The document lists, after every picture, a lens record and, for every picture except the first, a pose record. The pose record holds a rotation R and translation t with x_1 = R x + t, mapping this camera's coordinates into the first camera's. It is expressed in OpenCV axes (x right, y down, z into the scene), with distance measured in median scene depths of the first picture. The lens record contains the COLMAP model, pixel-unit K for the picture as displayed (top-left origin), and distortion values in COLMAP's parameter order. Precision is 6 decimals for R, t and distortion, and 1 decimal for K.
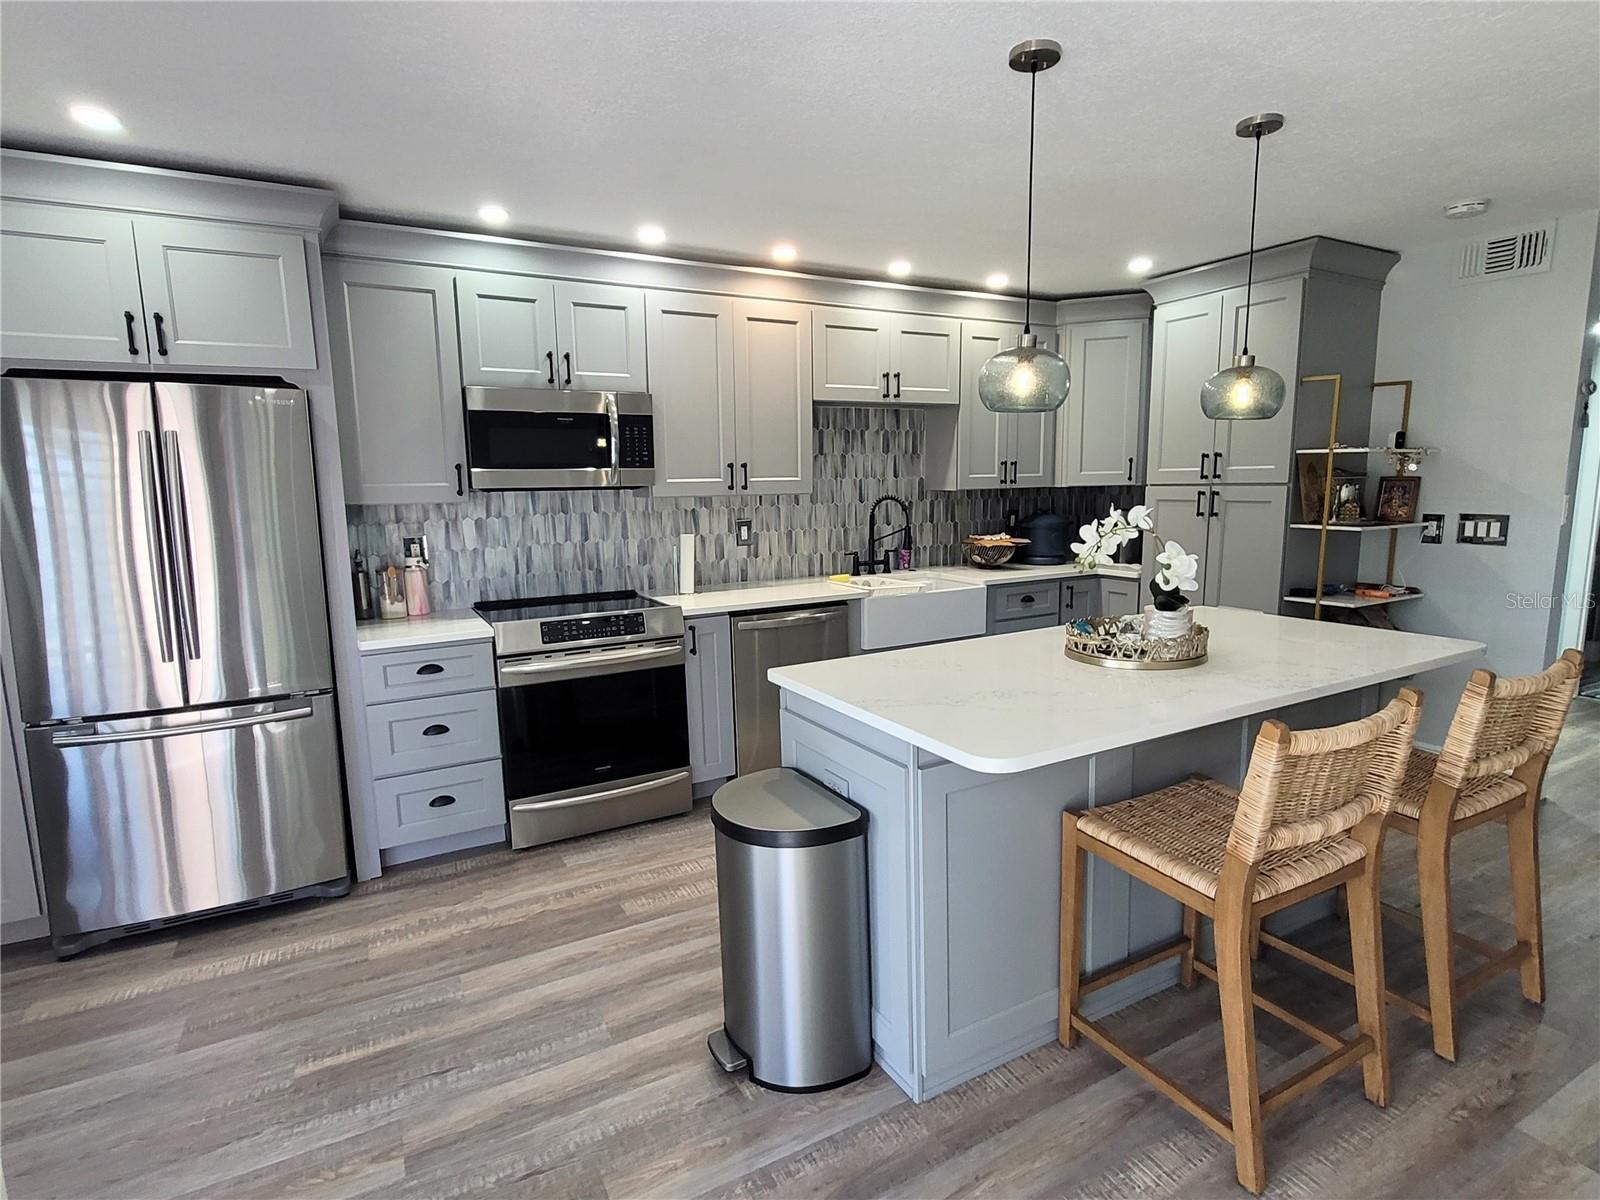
lens RADIAL K [[827.5, 0, 800.0], [0, 827.5, 600.0], [0, 0, 1]] dist [0.004735, -0.000159]
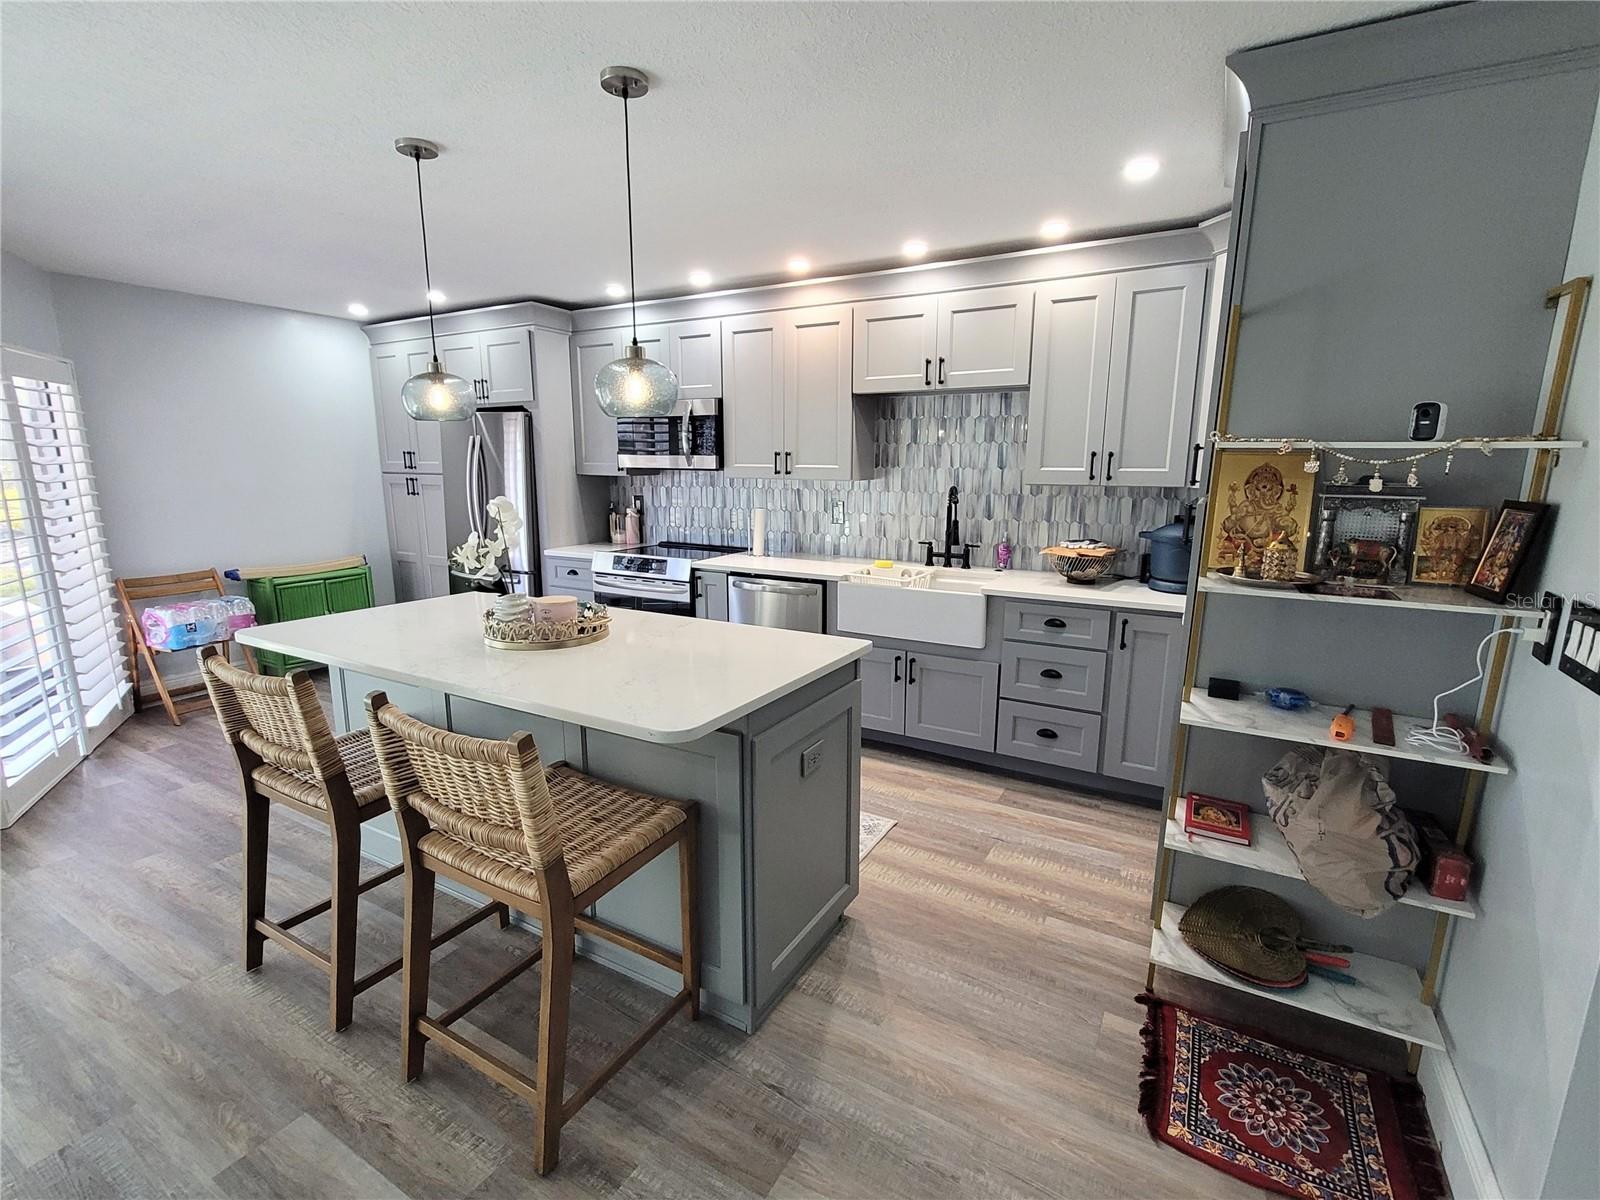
lens RADIAL K [[733.6, 0, 800.6], [0, 733.6, 600.4], [0, 0, 1]] dist [0.006092, -0.000437]
pose [[0.524709, 0.180516, -0.831922, 0.895114], [-0.137127, 0.982419, 0.126684, -0.097159], [0.840165, 0.047607, 0.540238, 0.482746]]
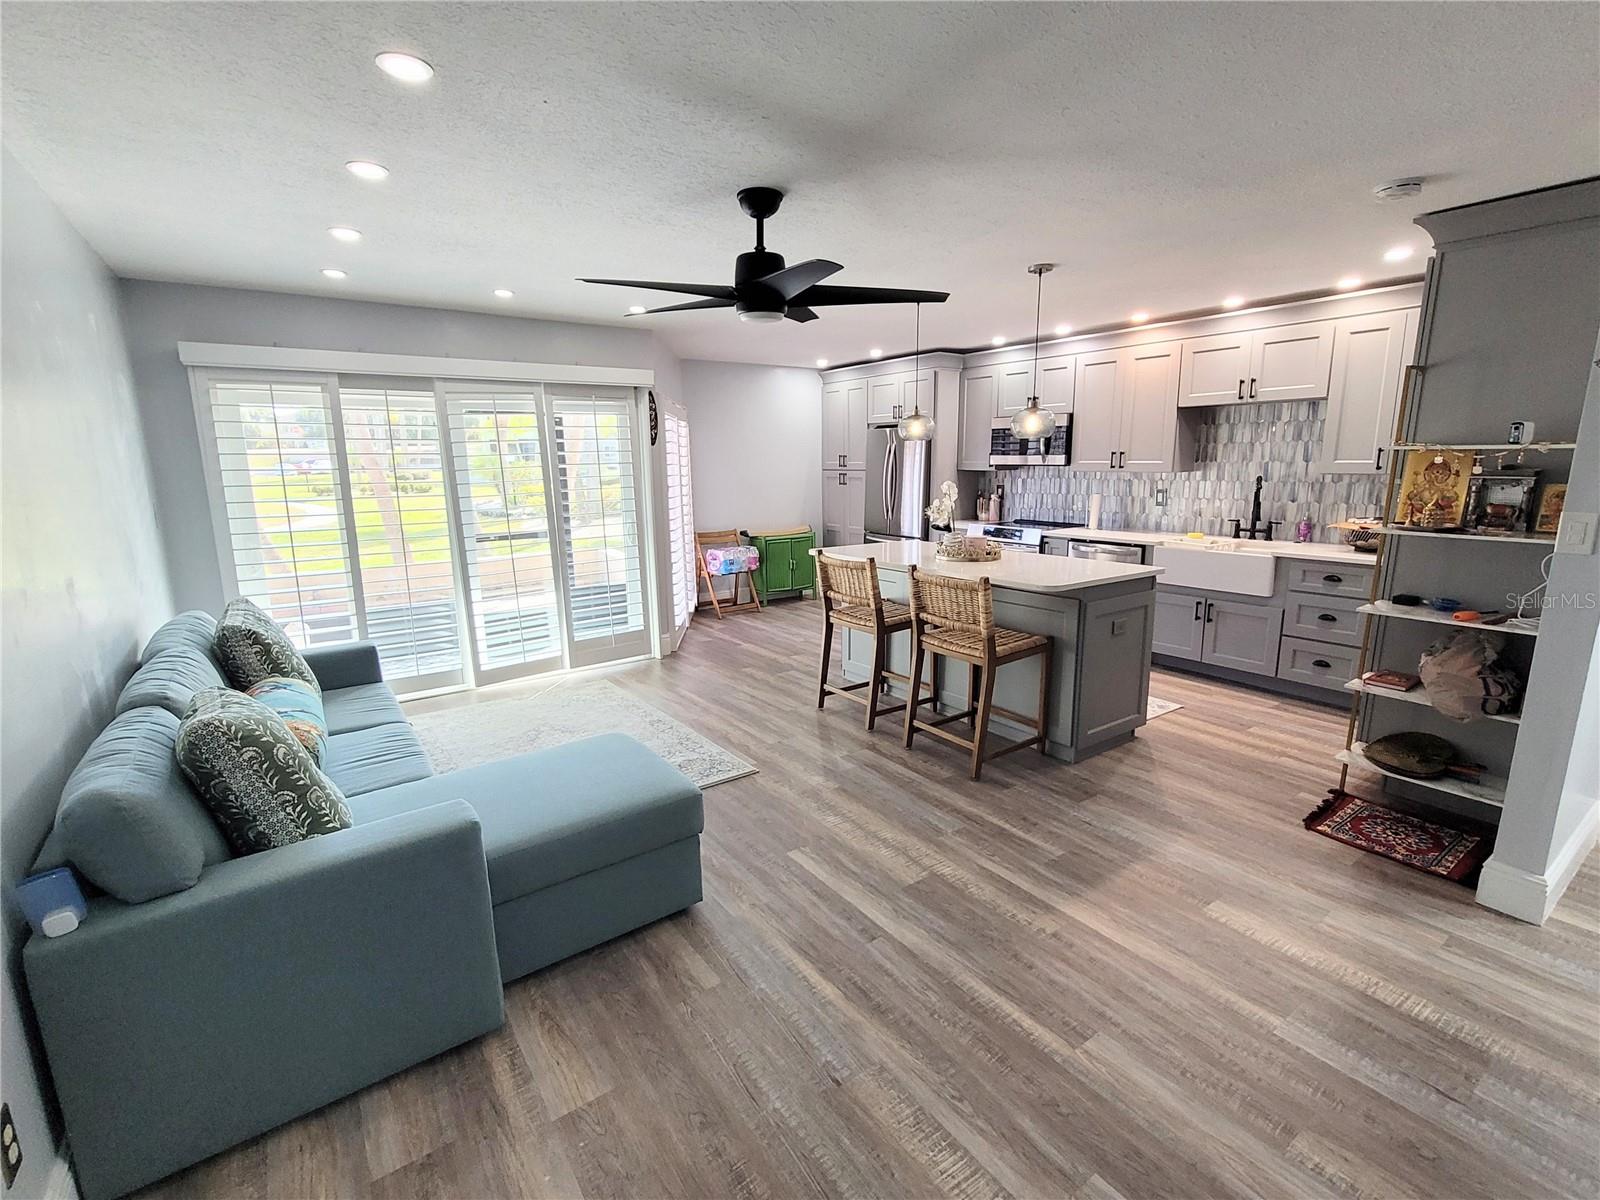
lens RADIAL K [[732.1, 0, 802.0], [0, 732.1, 600.0], [0, 0, 1]] dist [0.012210, -0.005964]
pose [[0.120649, 0.206232, -0.971037, 1.358354], [-0.134679, 0.972538, 0.189817, -0.076039], [0.983517, 0.107877, 0.145111, 0.228348]]
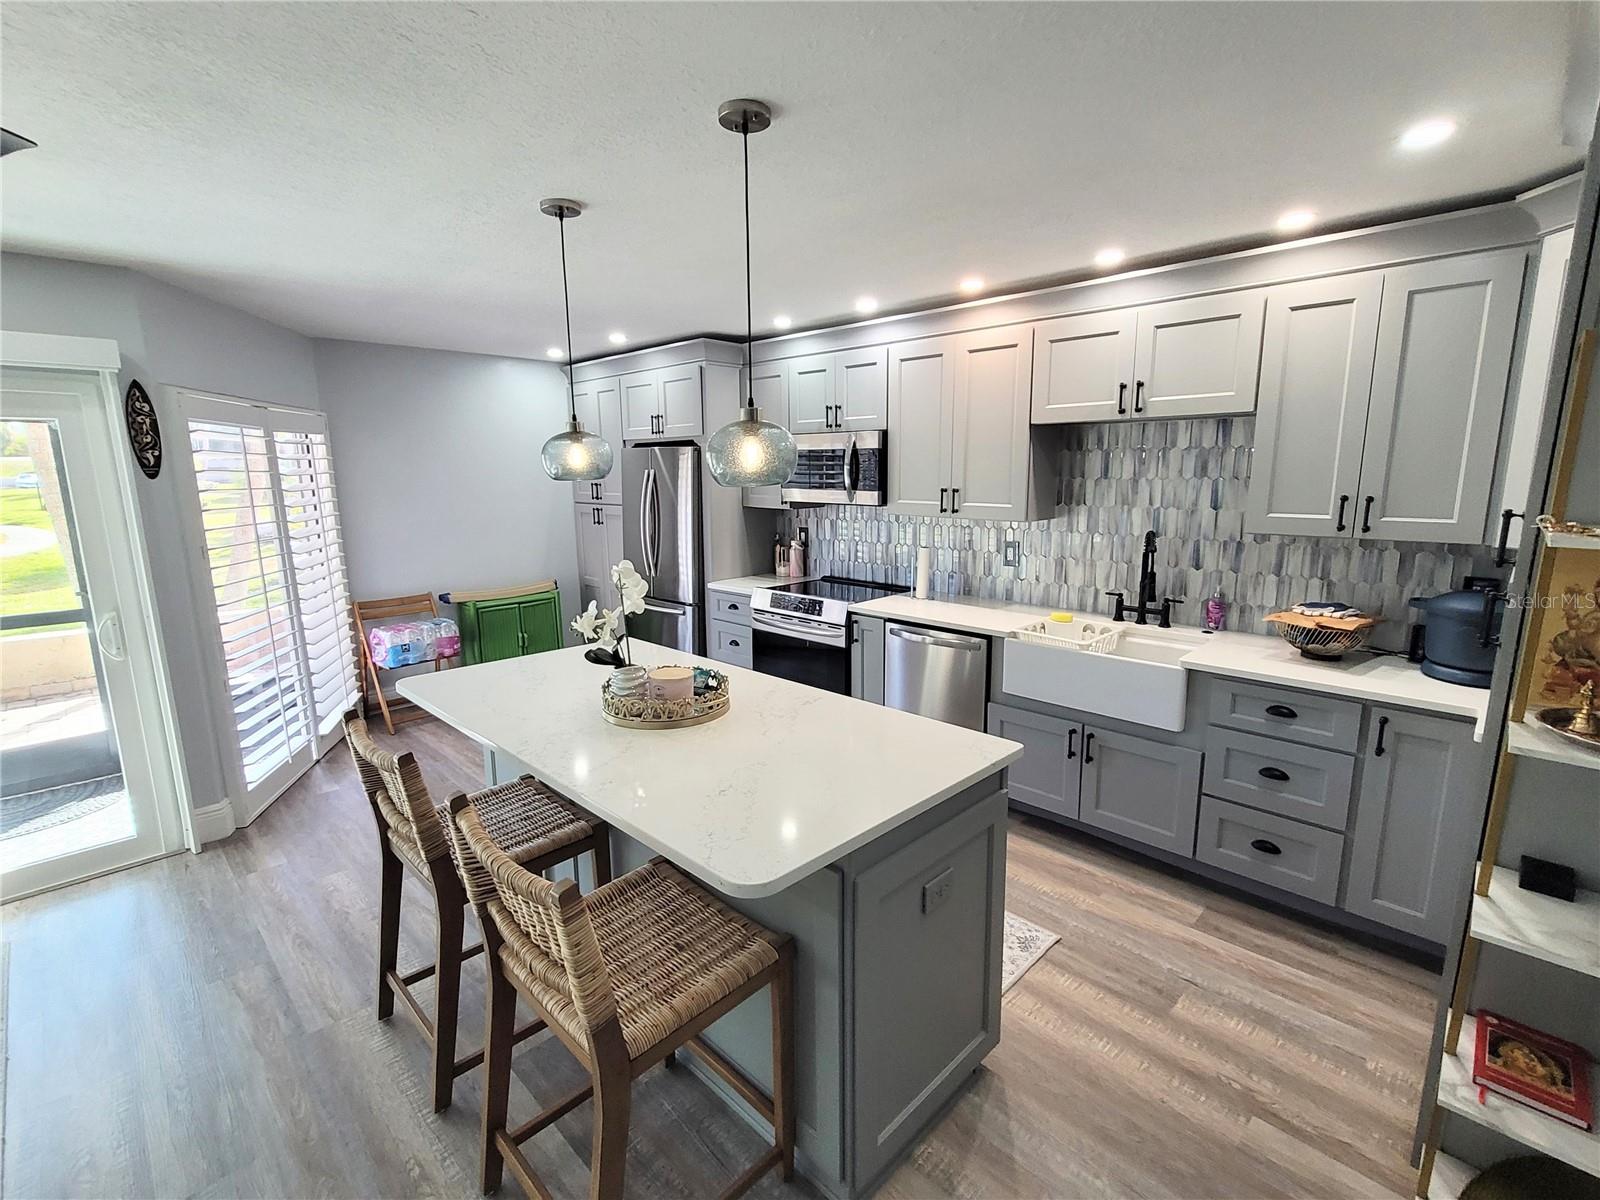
lens RADIAL K [[732.1, 0, 802.0], [0, 732.1, 600.0], [0, 0, 1]] dist [0.012210, -0.005964]
pose [[0.290770, 0.187070, -0.938327, 0.834746], [-0.136145, 0.978811, 0.152952, -0.149337], [0.947057, 0.083275, 0.310077, 0.555166]]
